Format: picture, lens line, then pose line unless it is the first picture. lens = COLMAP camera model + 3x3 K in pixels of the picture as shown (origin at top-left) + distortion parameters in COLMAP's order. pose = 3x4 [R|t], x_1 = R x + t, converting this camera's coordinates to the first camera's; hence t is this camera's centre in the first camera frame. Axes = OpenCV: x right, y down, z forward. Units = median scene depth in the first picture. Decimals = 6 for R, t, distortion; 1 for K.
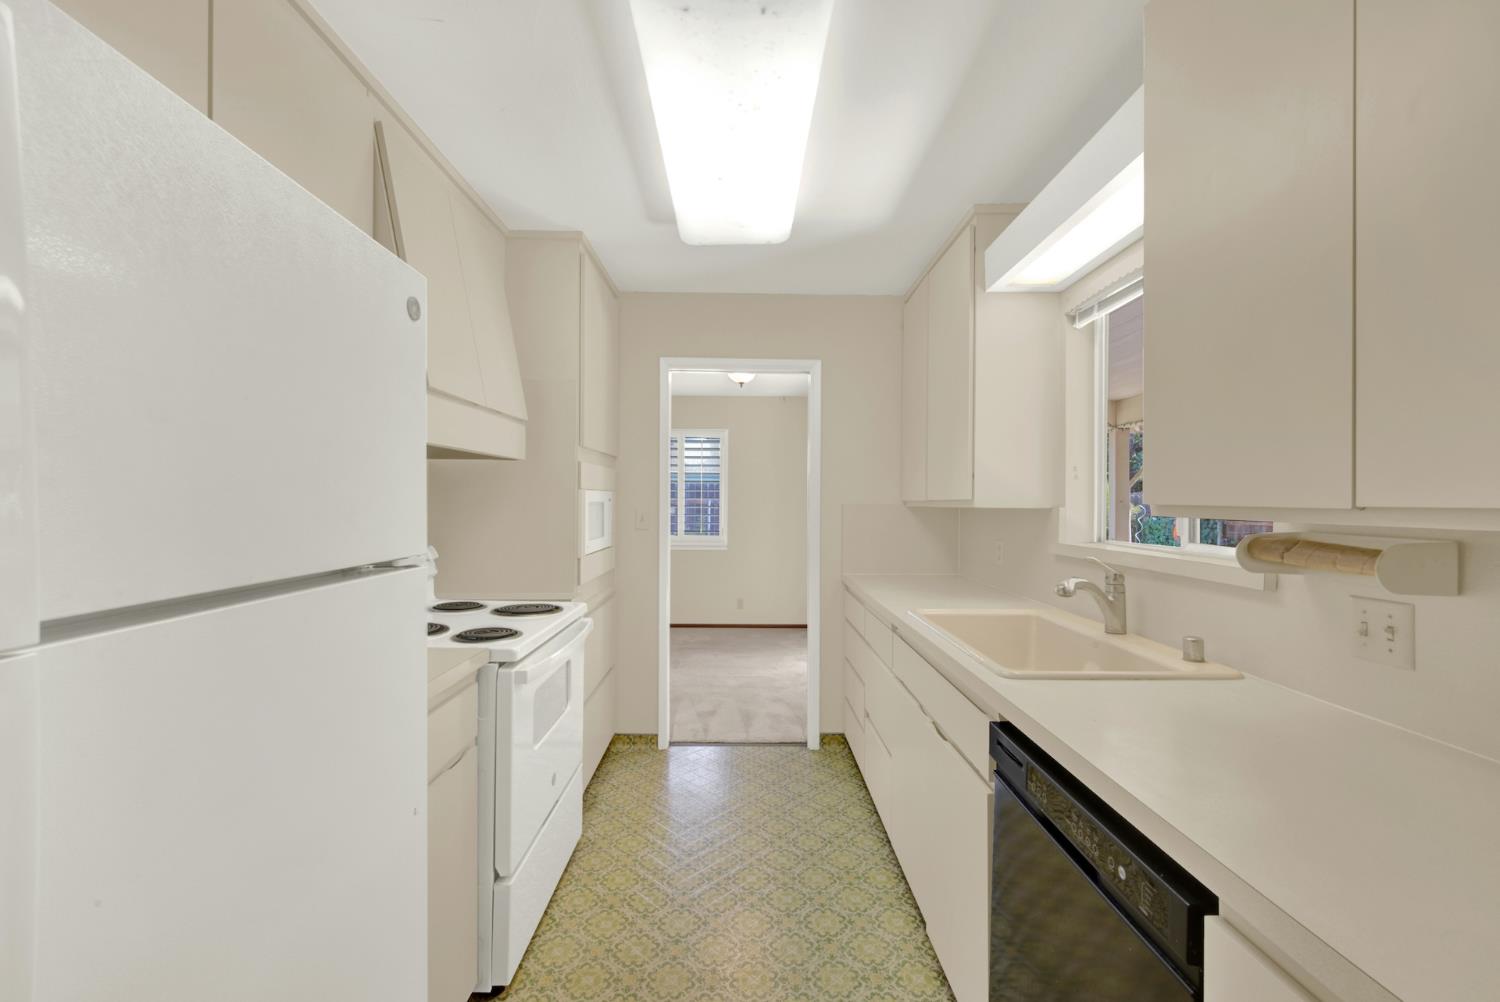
lens RADIAL K [[613.5, 0, 754.8], [0, 613.5, 503.5], [0, 0, 1]] dist [0.000883, -0.002073]
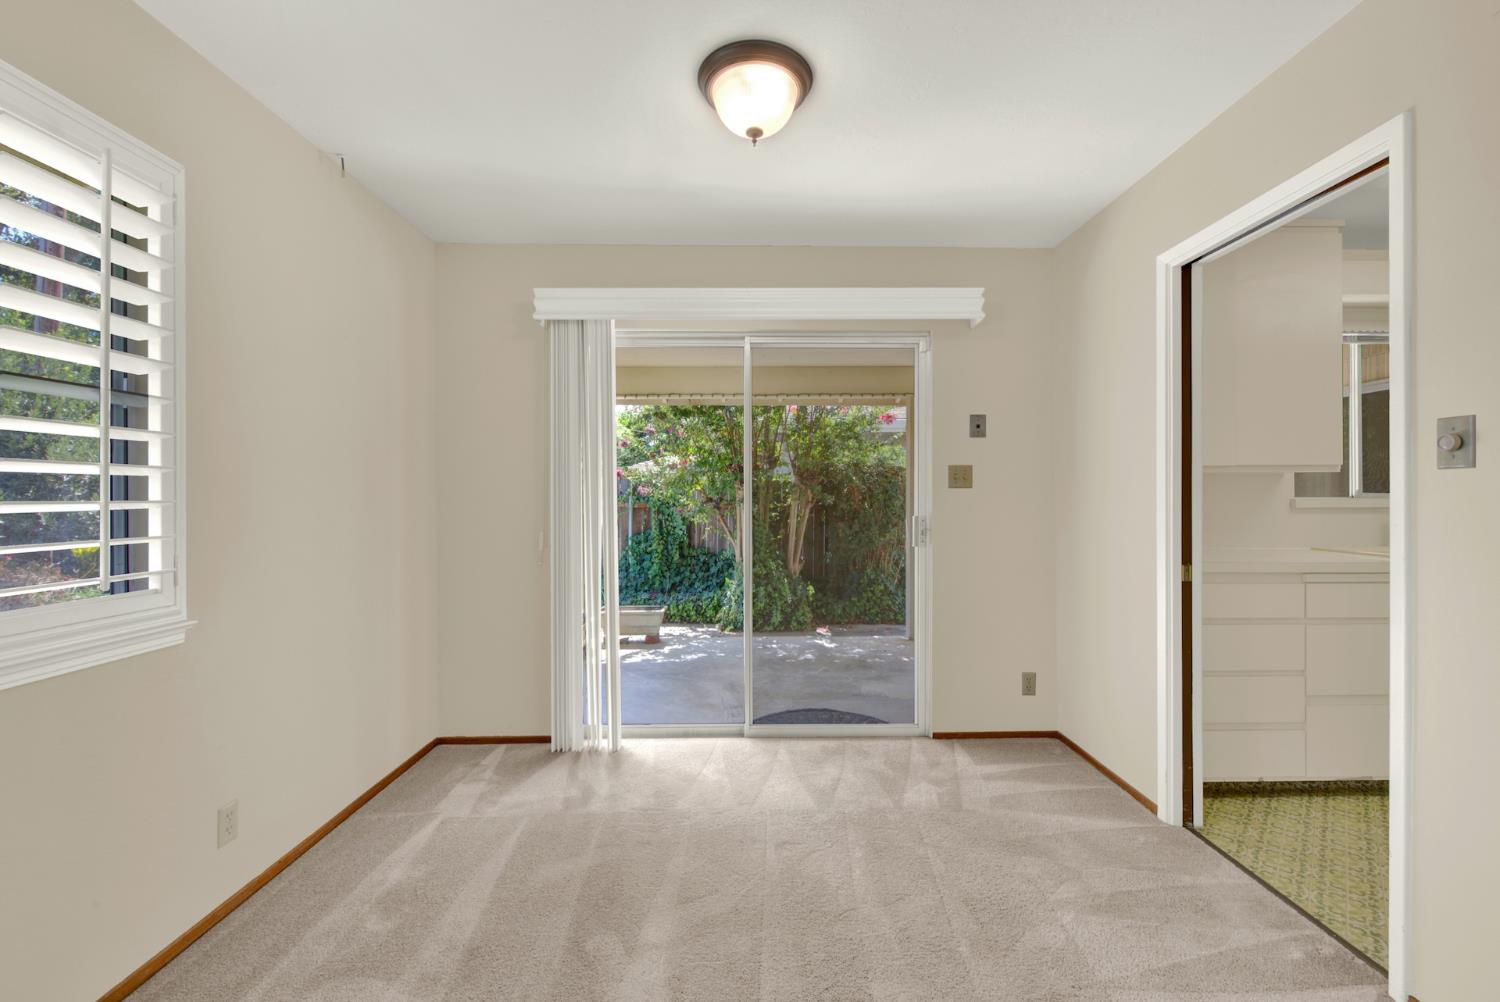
lens RADIAL K [[615.8, 0, 758.6], [0, 615.8, 497.3], [0, 0, 1]] dist [-0.000173, -0.001144]
pose [[0.002772, -0.009497, 0.999951, -0.668689], [0.005085, 0.999942, 0.009483, 0.032306], [-0.999983, 0.005059, 0.002820, 1.690319]]
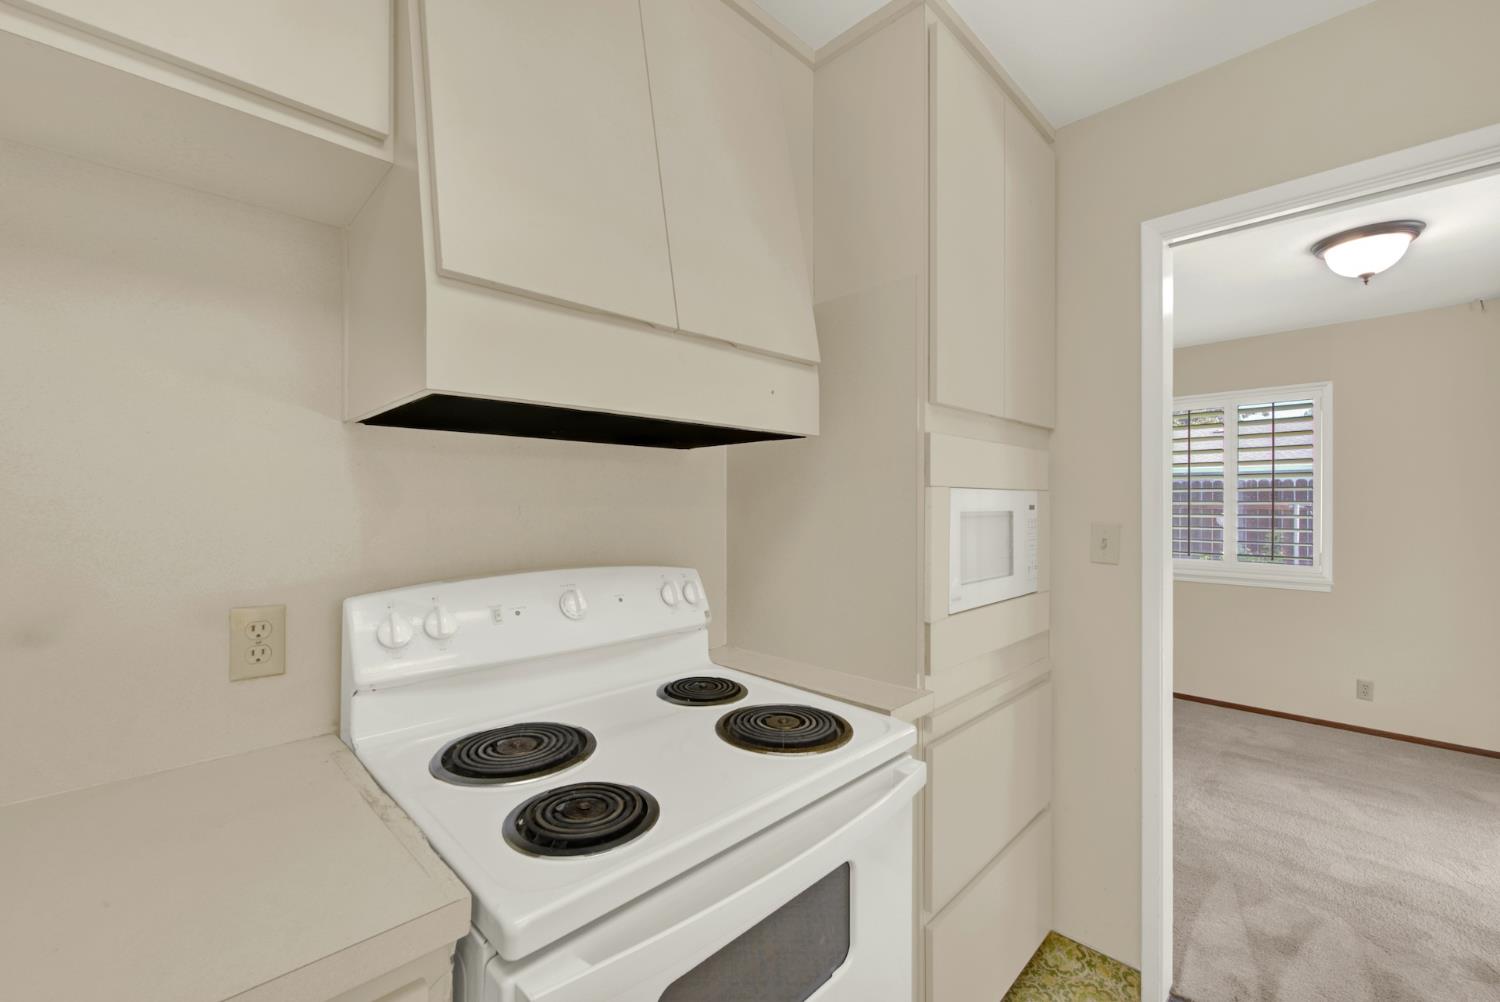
lens RADIAL K [[613.5, 0, 754.8], [0, 613.5, 503.5], [0, 0, 1]] dist [0.000883, -0.002073]
pose [[0.694255, -0.005869, -0.719705, -0.015861], [0.000186, 0.999968, -0.007975, -0.004814], [0.719729, 0.005403, 0.694234, 0.472487]]
